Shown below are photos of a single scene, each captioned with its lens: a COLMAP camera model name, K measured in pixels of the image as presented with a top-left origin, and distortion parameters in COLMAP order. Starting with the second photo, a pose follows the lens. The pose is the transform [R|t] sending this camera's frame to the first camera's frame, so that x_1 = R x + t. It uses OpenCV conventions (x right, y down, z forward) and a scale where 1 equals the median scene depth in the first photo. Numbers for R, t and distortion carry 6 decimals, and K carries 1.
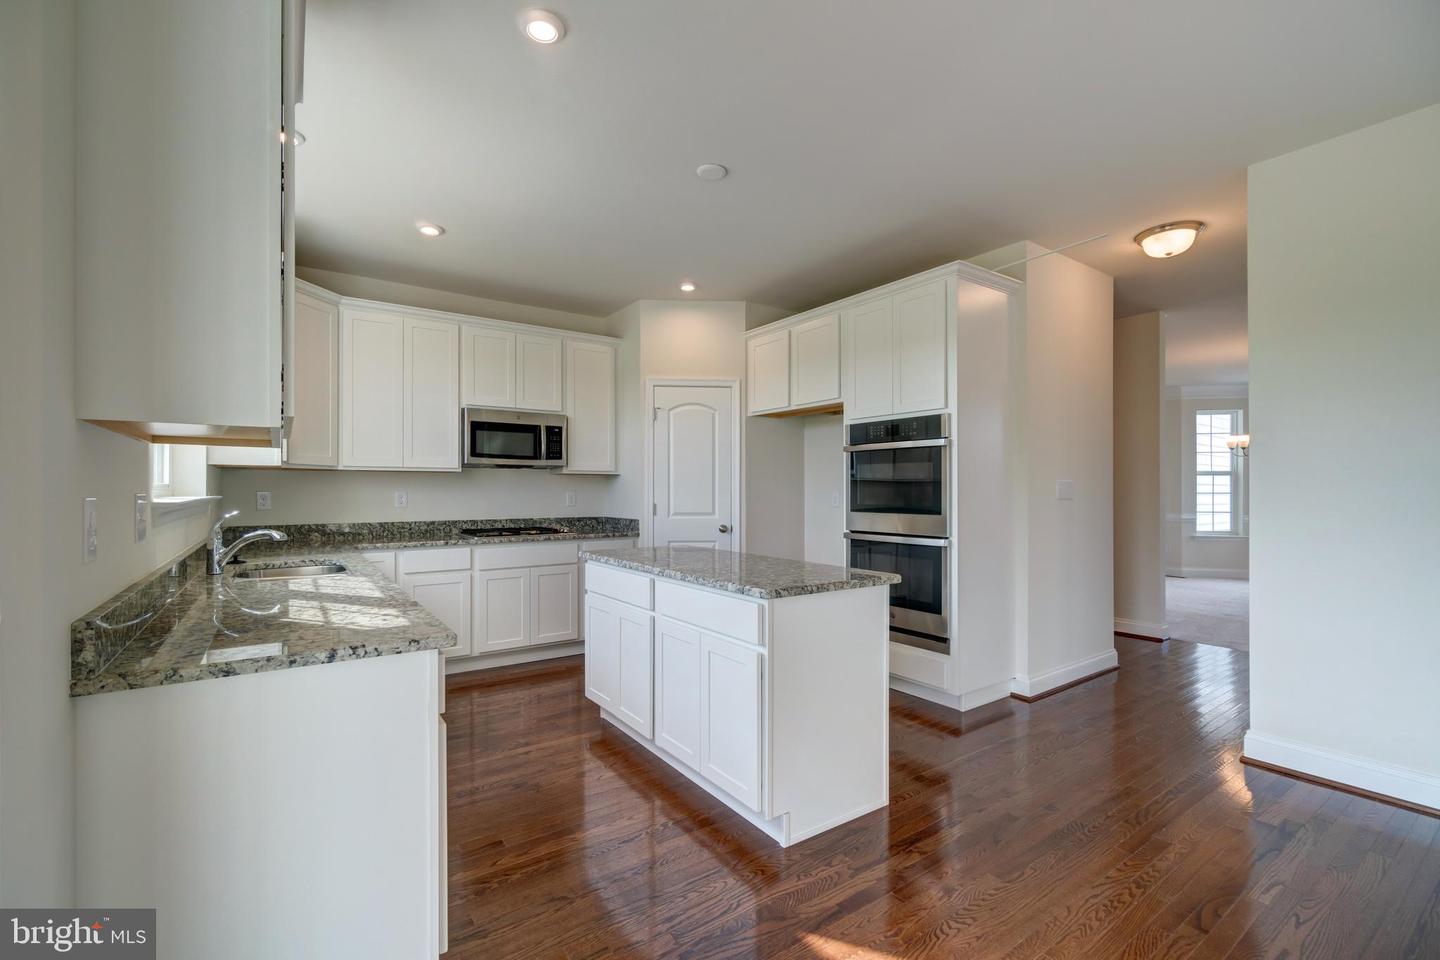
lens RADIAL K [[613.9, 0, 717.2], [0, 613.9, 489.2], [0, 0, 1]] dist [-0.020915, -0.000042]
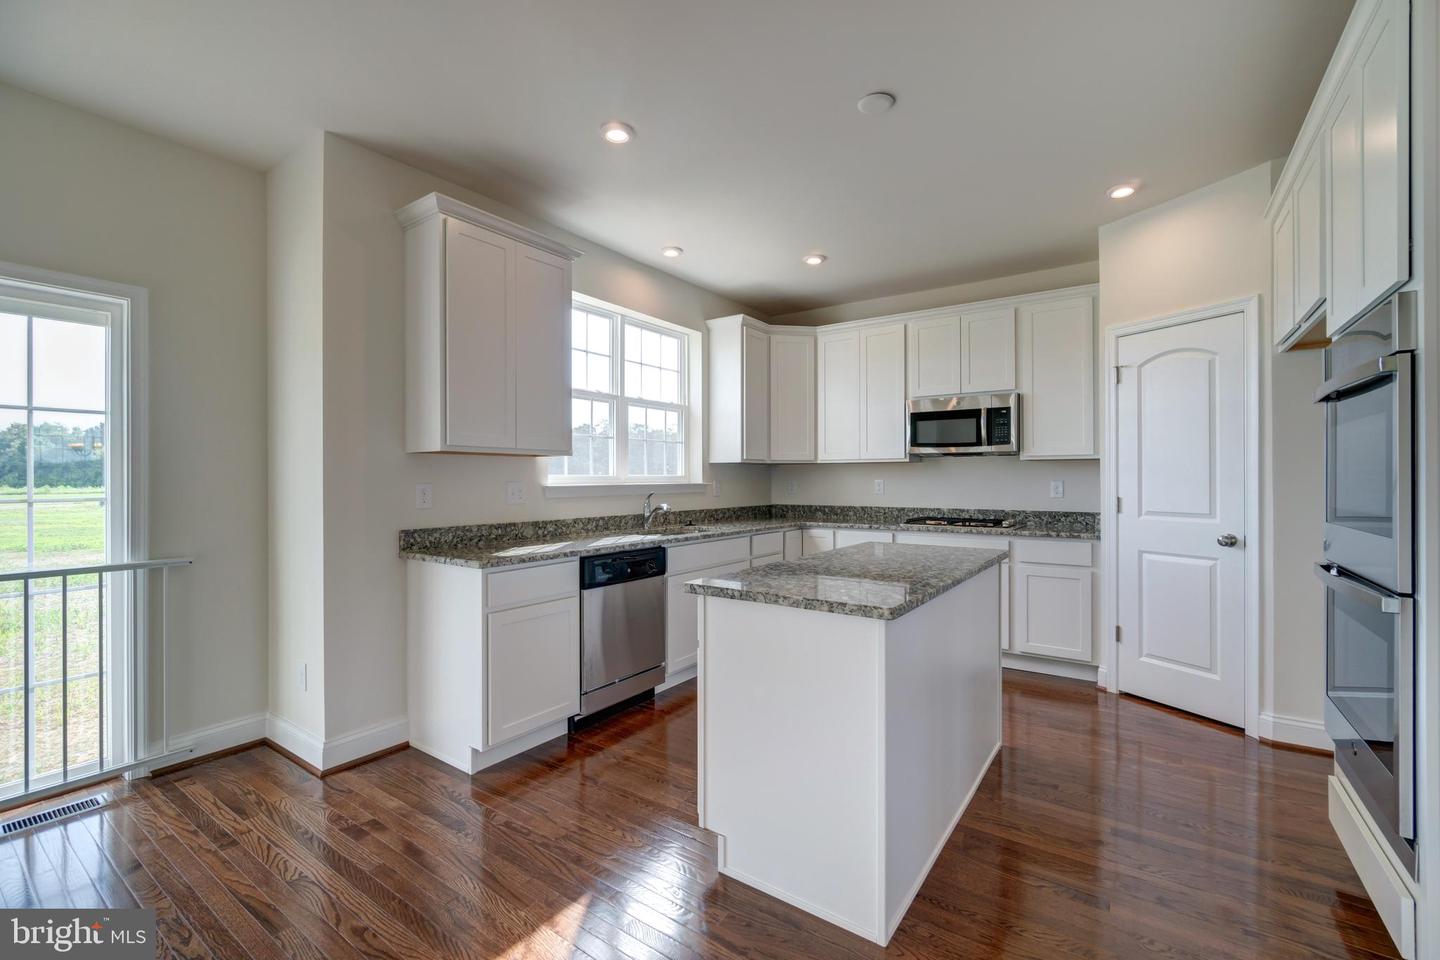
lens RADIAL K [[613.9, 0, 717.0], [0, 613.9, 475.5], [0, 0, 1]] dist [-0.020915, -0.000042]
pose [[0.329050, -0.005623, -0.944296, 0.440201], [0.002114, 0.999984, -0.005218, 0.000279], [0.944310, -0.000279, 0.329056, 0.316120]]
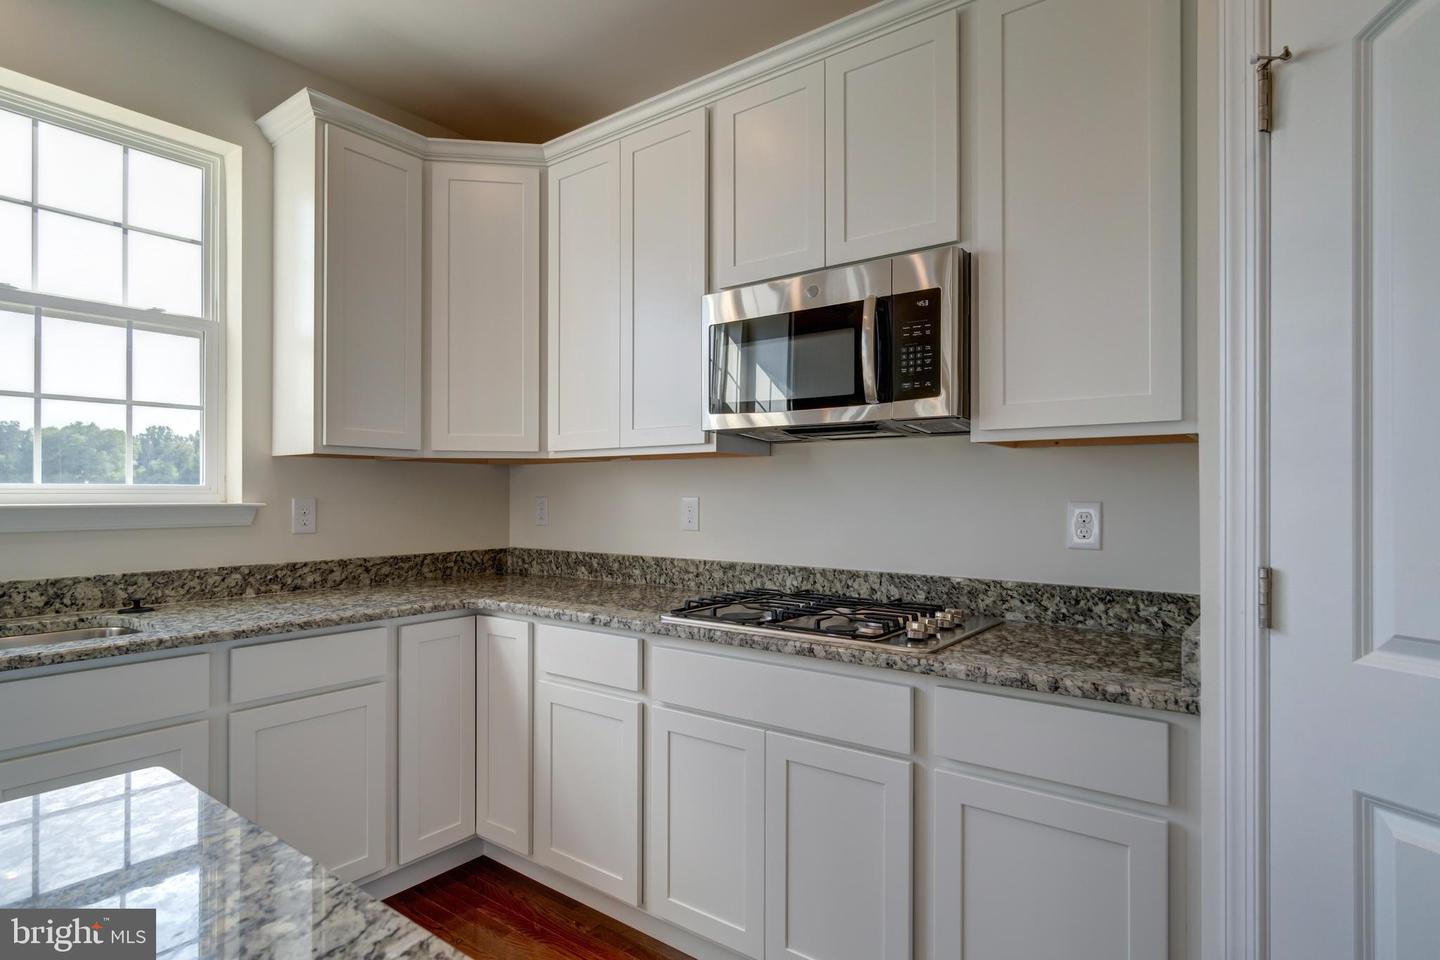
lens RADIAL K [[755.4, 0, 718.6], [0, 755.4, 489.3], [0, 0, 1]] dist [0.003014, 0.000519]
pose [[0.300766, -0.005298, -0.953683, 0.073831], [-0.001169, 0.999982, -0.005923, 0.000272], [0.953697, 0.002896, 0.300755, 0.788498]]
